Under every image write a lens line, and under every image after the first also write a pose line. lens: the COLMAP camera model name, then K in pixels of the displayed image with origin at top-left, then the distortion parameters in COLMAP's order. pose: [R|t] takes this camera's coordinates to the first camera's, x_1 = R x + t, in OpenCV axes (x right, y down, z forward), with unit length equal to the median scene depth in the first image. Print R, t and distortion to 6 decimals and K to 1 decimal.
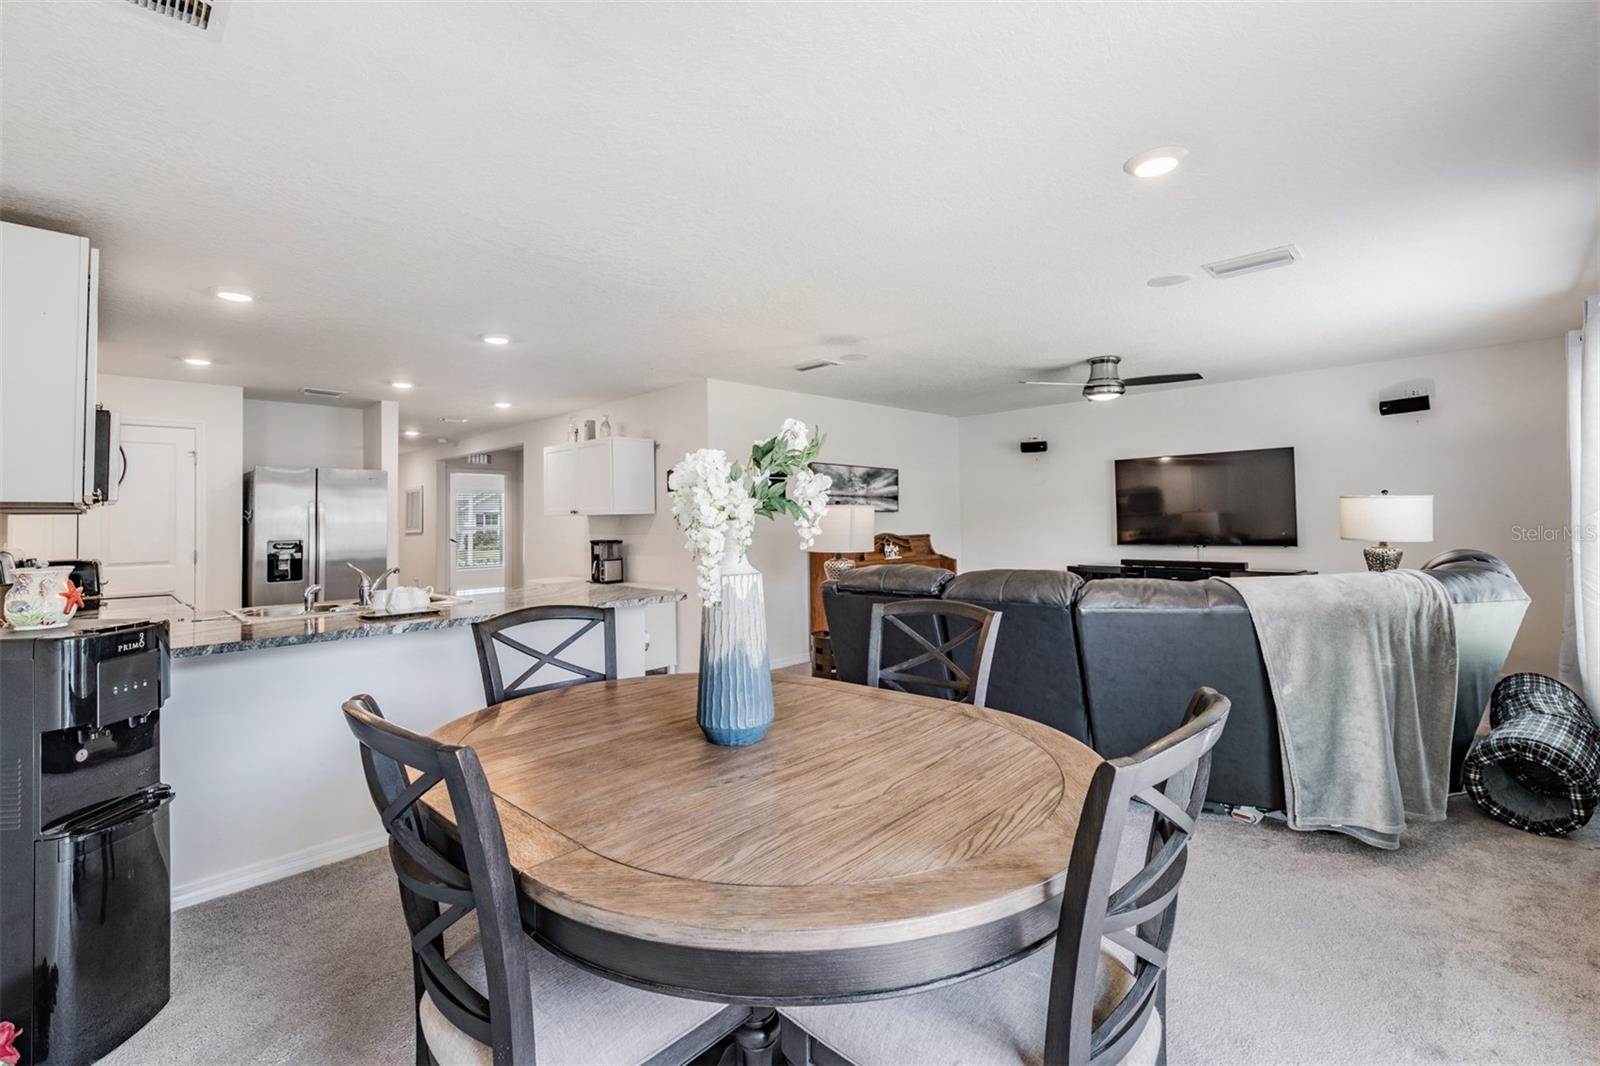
lens RADIAL K [[692.5, 0, 804.4], [0, 692.5, 508.5], [0, 0, 1]] dist [-0.000659, -0.000477]
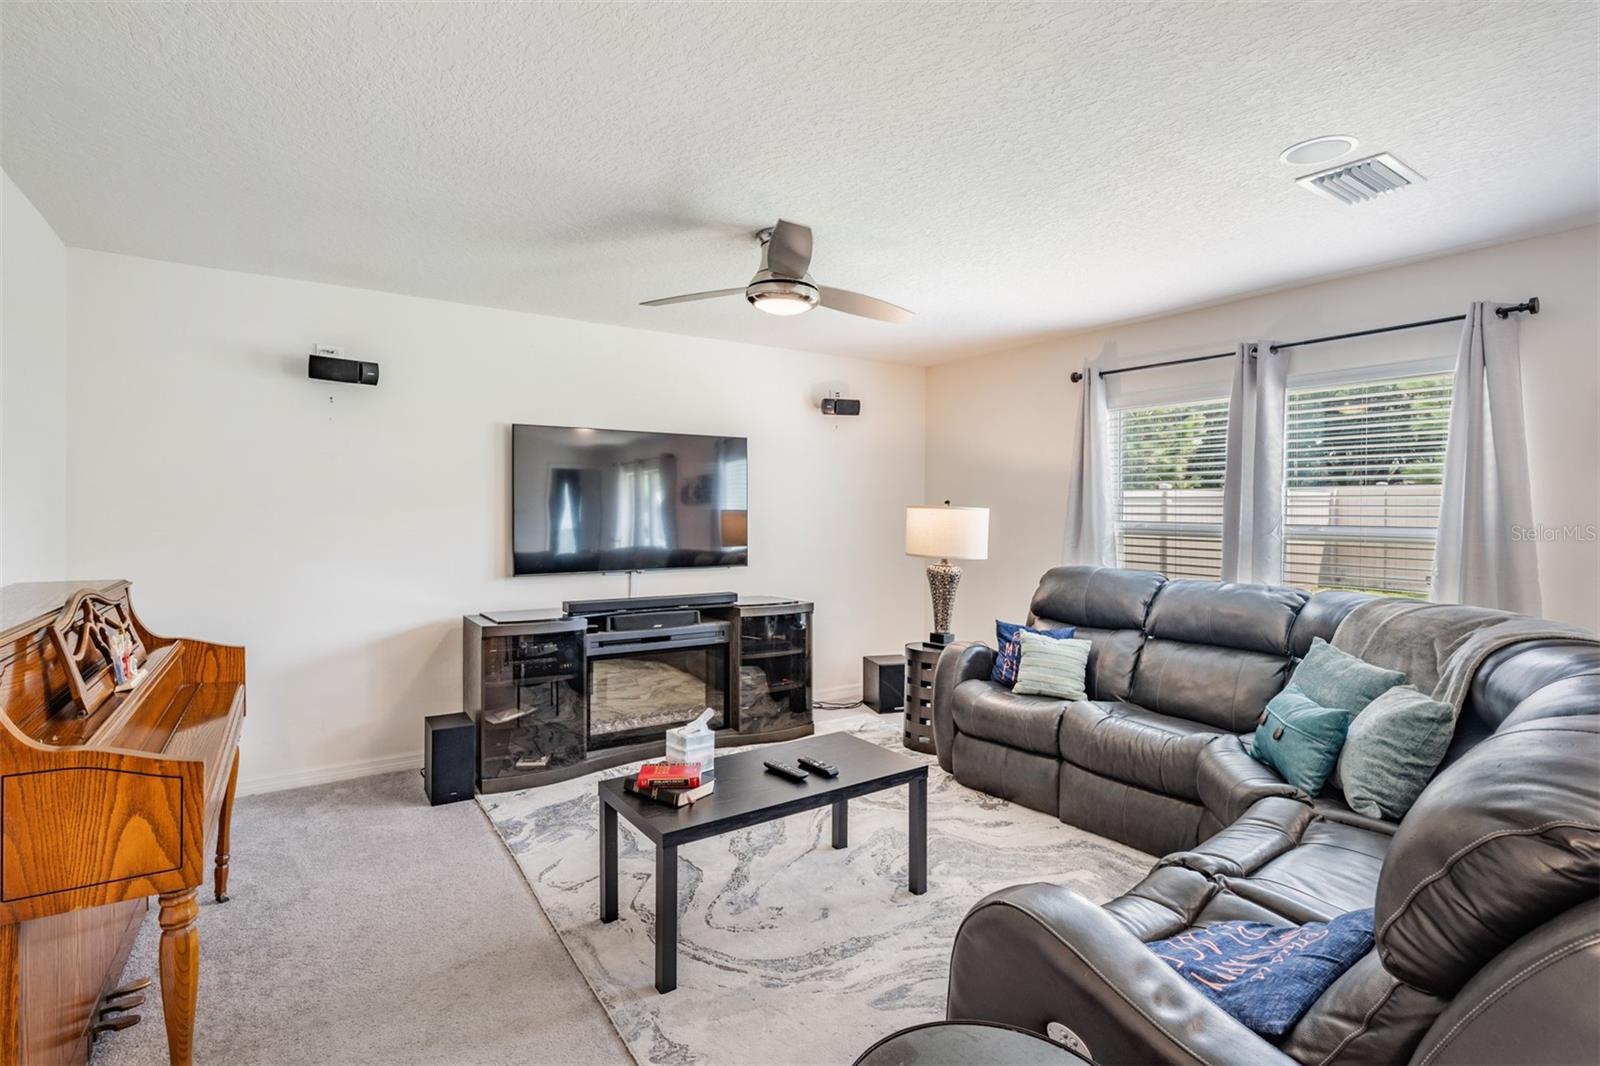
lens RADIAL K [[780.5, 0, 792.4], [0, 780.5, 514.3], [0, 0, 1]] dist [0.000702, -0.000668]
pose [[0.203812, 0.015863, 0.978882, -0.121473], [-0.022718, 0.999676, -0.011470, 0.004672], [-0.978746, -0.019900, 0.204106, 0.695530]]
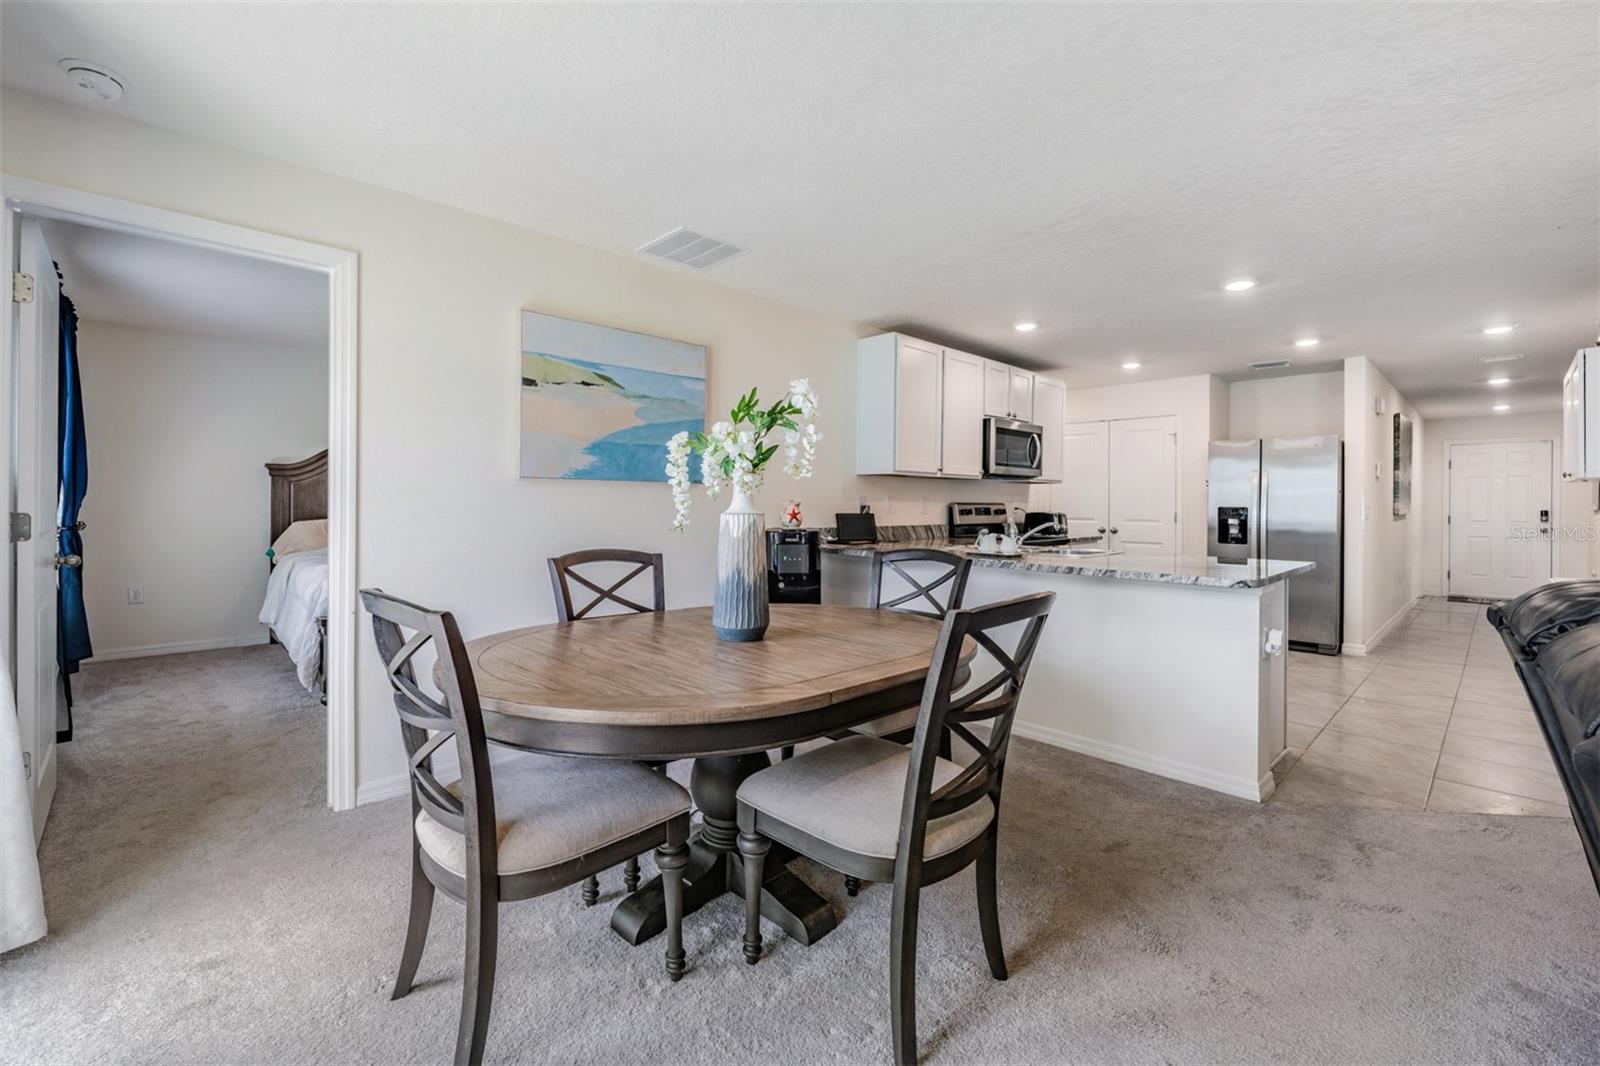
lens RADIAL K [[684.0, 0, 787.6], [0, 684.0, 503.9], [0, 0, 1]] dist [-0.000505, -0.000040]
pose [[-0.039216, 0.017699, -0.999074, 0.321528], [0.008553, 0.999812, 0.017377, 0.013723], [0.999194, -0.007863, -0.039360, 0.288779]]
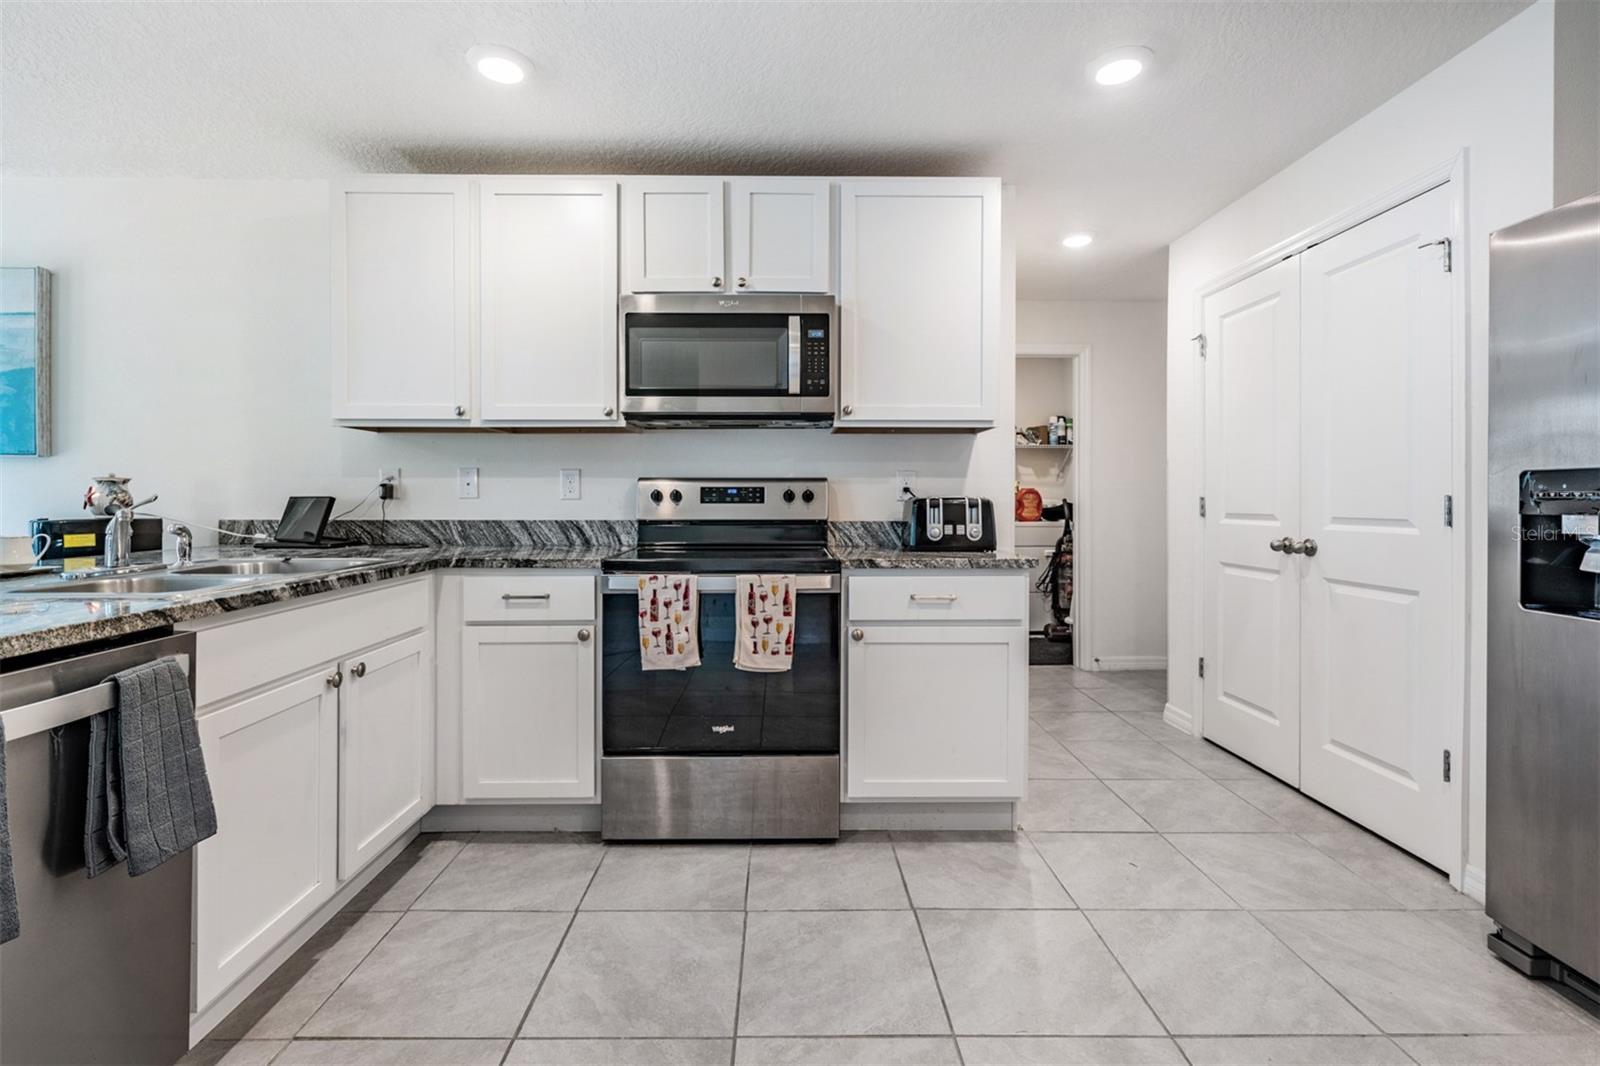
lens RADIAL K [[715.9, 0, 791.2], [0, 715.9, 501.8], [0, 0, 1]] dist [0.002489, 0.000179]
pose [[-0.706949, 0.019522, -0.706995, -0.278954], [0.022741, 0.999730, 0.004866, 0.043914], [0.706898, -0.012637, -0.707202, 0.850900]]
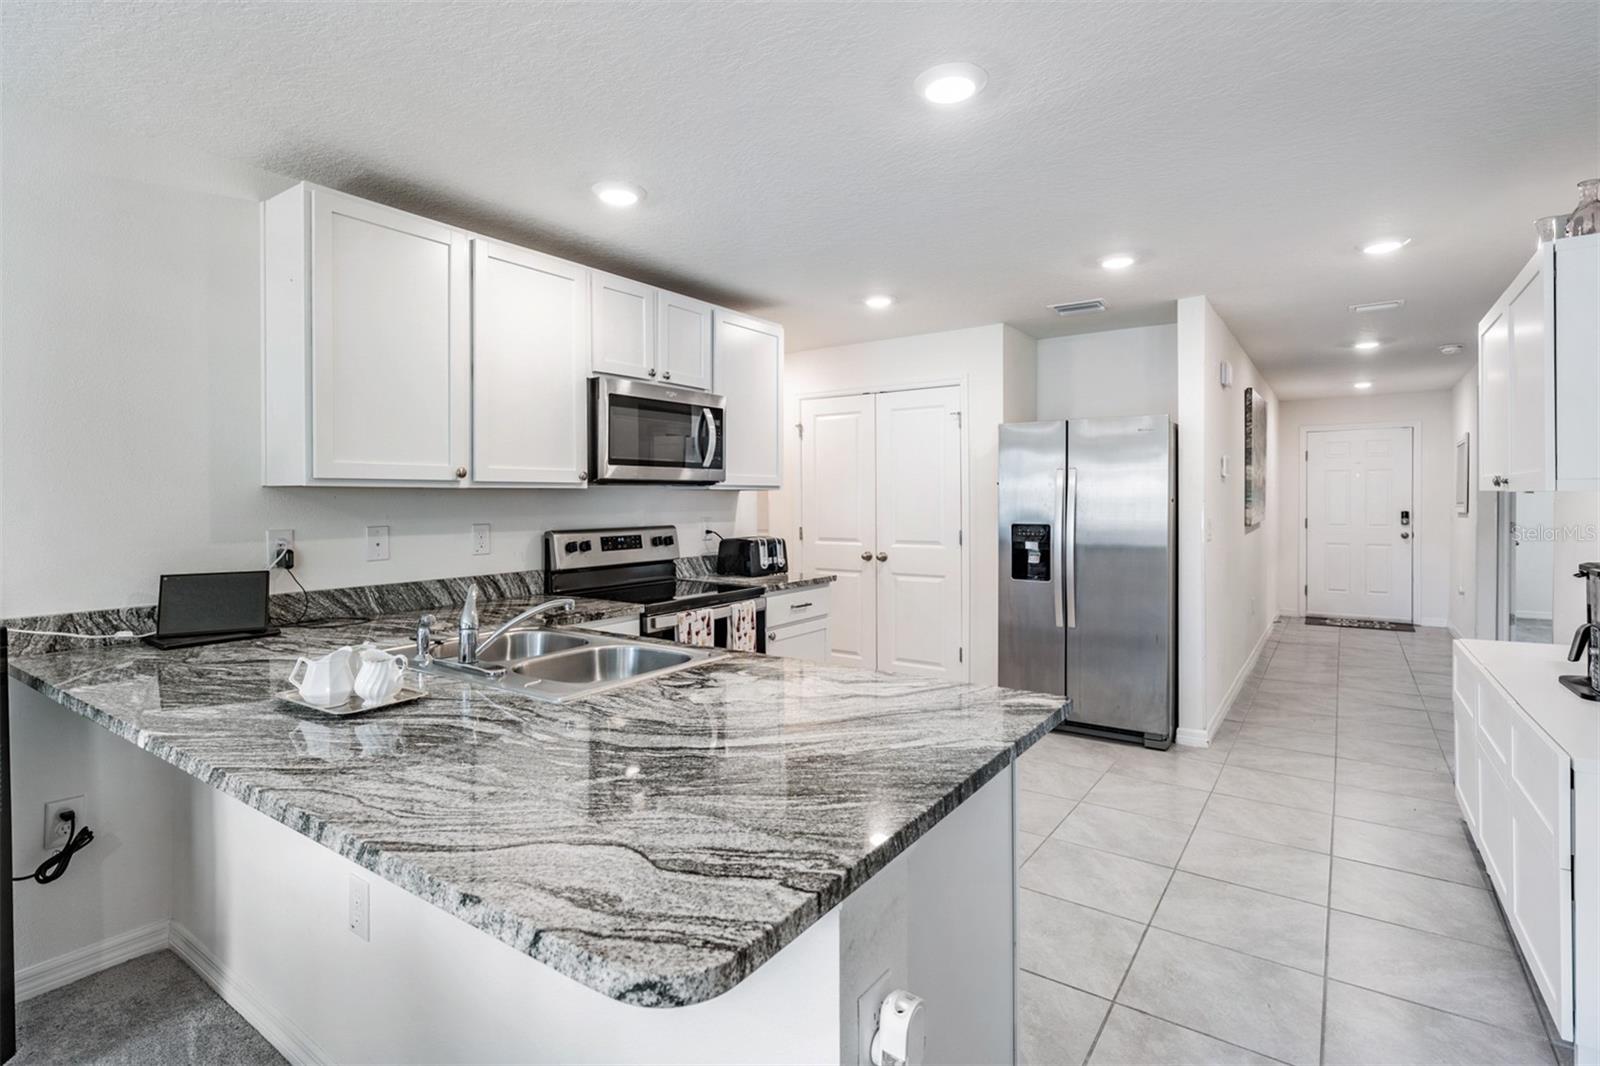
lens RADIAL K [[780.4, 0, 789.2], [0, 780.4, 505.9], [0, 0, 1]] dist [0.000852, -0.000700]
pose [[0.151668, 0.026083, -0.988087, 0.021035], [0.017643, 0.999421, 0.029090, -0.001064], [0.988274, -0.021845, 0.151120, 0.542208]]
